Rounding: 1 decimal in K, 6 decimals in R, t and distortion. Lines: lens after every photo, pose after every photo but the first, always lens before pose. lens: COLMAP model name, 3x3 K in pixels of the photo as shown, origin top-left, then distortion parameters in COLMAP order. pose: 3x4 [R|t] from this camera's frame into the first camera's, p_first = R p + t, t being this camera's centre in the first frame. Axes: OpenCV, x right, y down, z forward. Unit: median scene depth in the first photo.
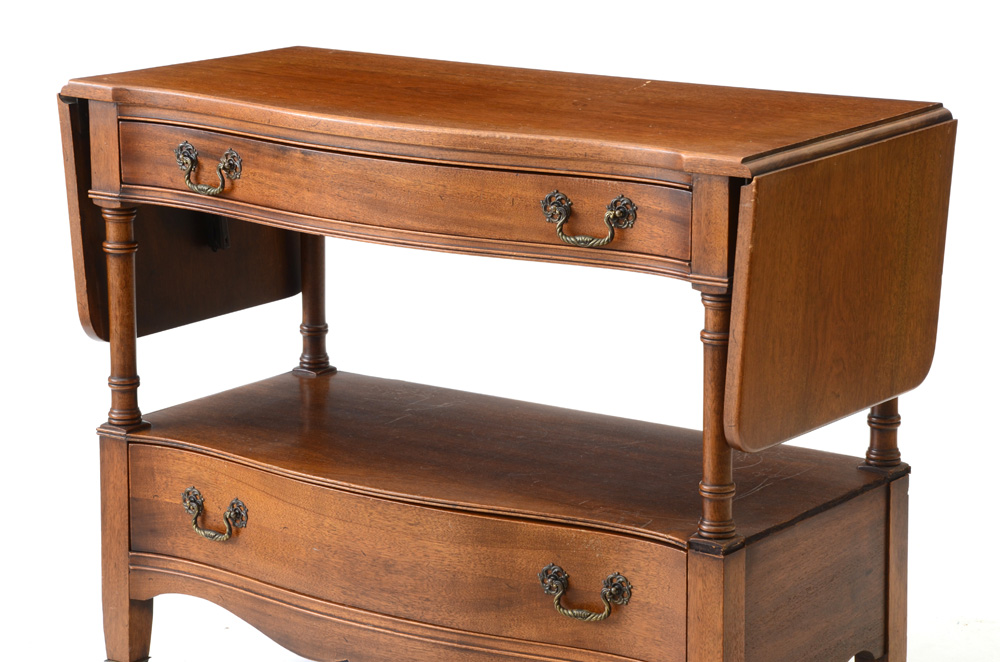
lens RADIAL K [[3008.2, 0, 479.6], [0, 3008.2, 327.1], [0, 0, 1]] dist [0.668158, 0.000000]
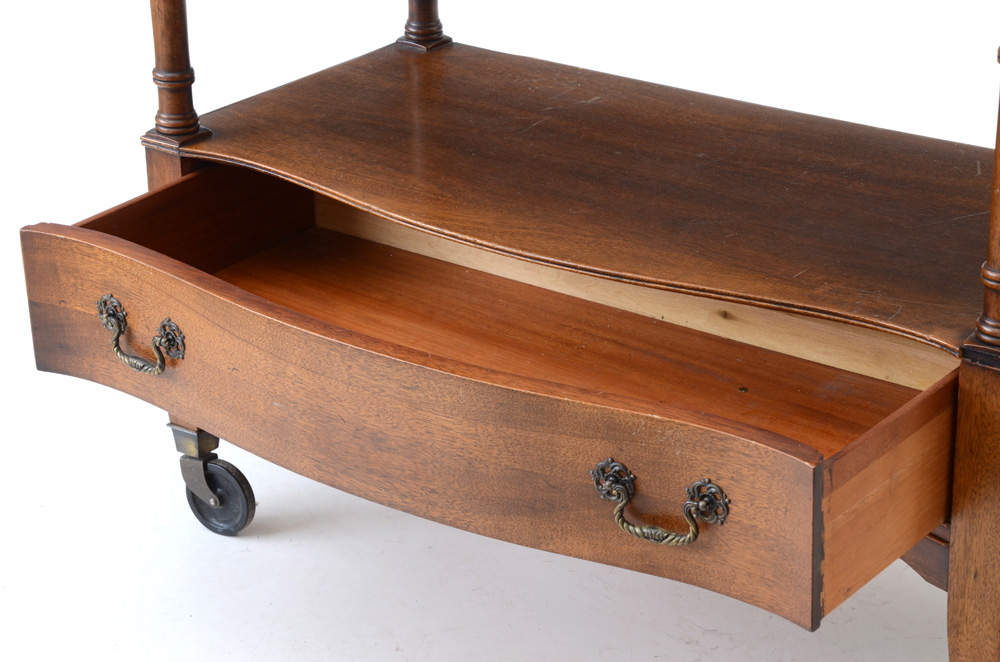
lens RADIAL K [[2672.0, 0, 500.2], [0, 2672.0, 333.6], [0, 0, 1]] dist [0.584730, 0.000000]
pose [[0.999370, -0.013072, -0.032988, 0.018531], [0.019430, 0.979505, 0.200479, -0.067191], [0.029691, -0.200994, 0.979142, 0.399146]]
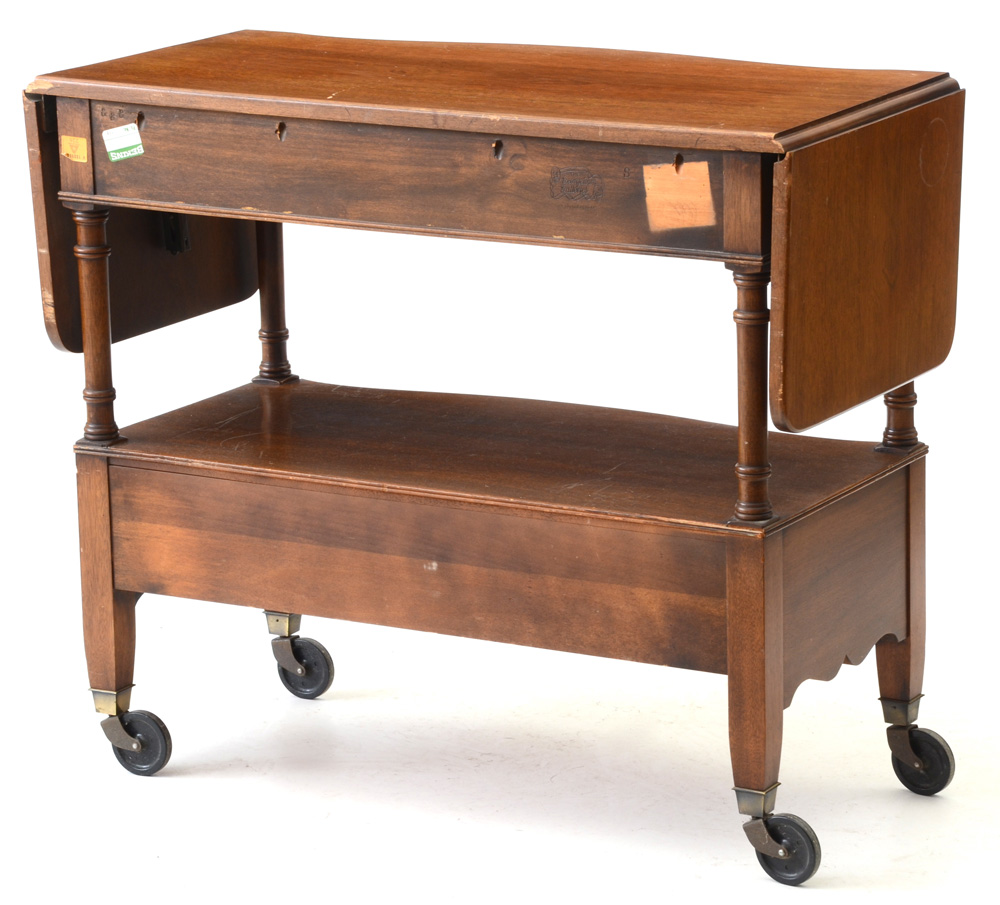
lens RADIAL K [[4066.1, 0, 534.1], [0, 4066.1, 485.0], [0, 0, 1]] dist [0.264535, 0.000000]
pose [[0.995040, -0.042454, 0.089958, -0.104365], [0.039956, 0.998769, 0.029393, 0.015190], [-0.091095, -0.025653, 0.995512, -0.296279]]
